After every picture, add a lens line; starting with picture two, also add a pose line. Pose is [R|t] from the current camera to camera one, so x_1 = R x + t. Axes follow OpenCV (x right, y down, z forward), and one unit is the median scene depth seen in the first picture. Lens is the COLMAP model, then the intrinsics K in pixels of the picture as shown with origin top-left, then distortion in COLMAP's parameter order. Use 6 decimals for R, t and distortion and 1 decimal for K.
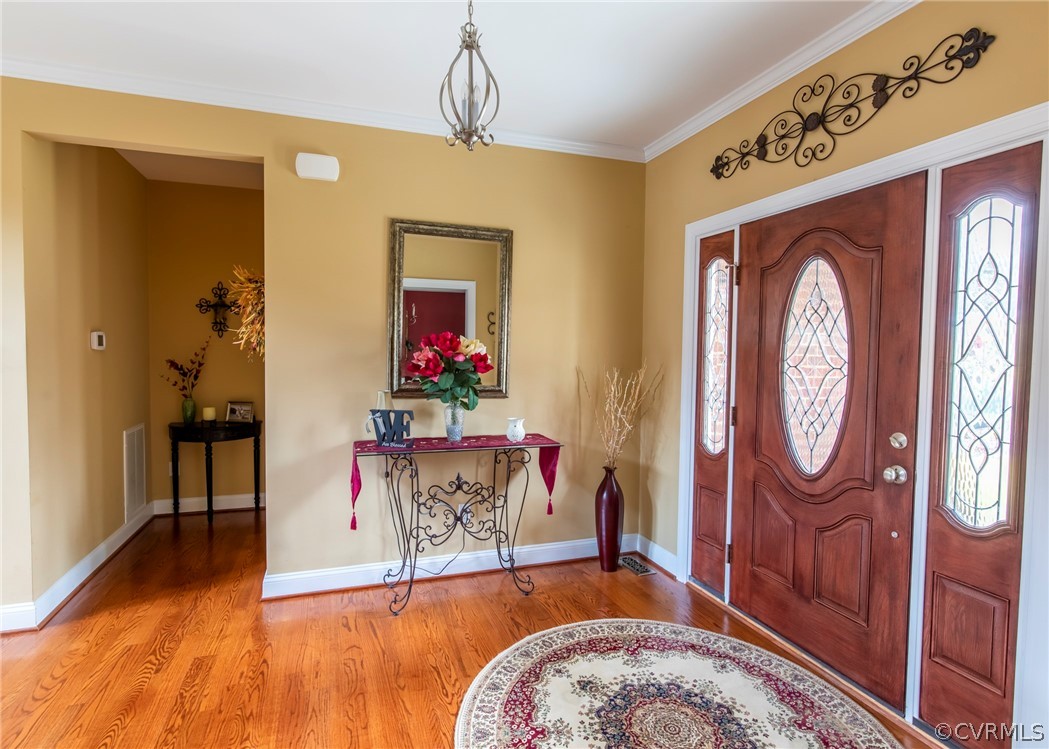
lens RADIAL K [[523.8, 0, 504.3], [0, 523.8, 370.0], [0, 0, 1]] dist [-0.002875, -0.000677]
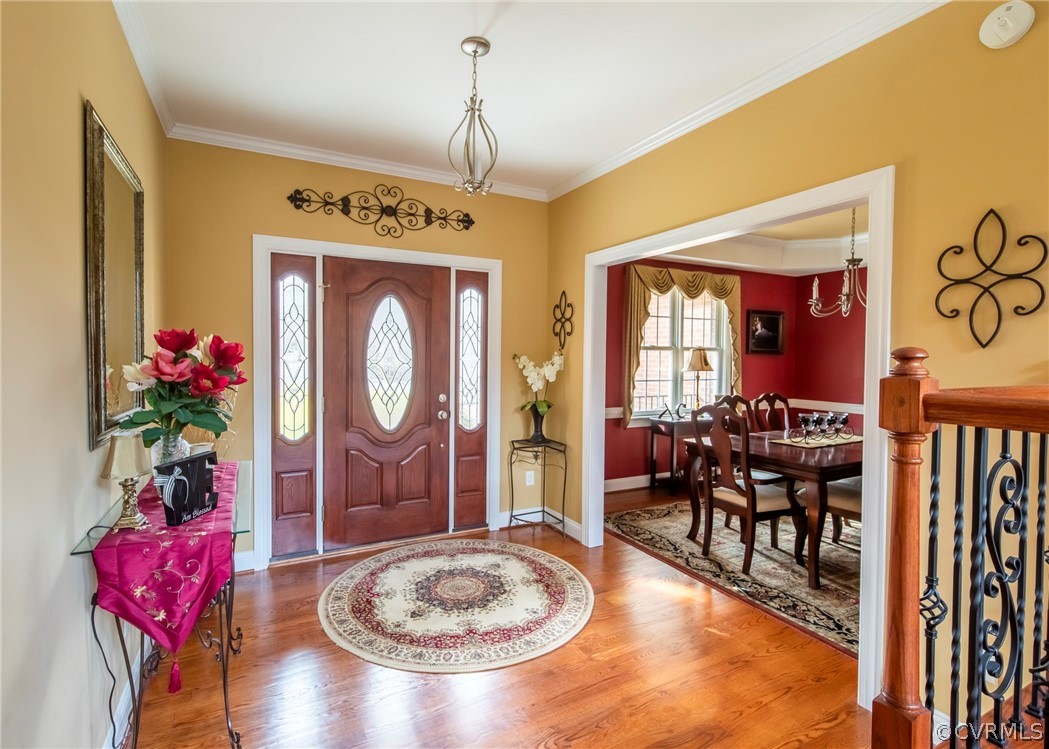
lens RADIAL K [[511.1, 0, 506.3], [0, 511.1, 371.1], [0, 0, 1]] dist [0.014414, -0.000003]
pose [[-0.153231, -0.043572, 0.987229, -0.959111], [0.030093, 0.998358, 0.048734, -0.044732], [-0.987732, 0.037177, -0.151668, 0.828882]]
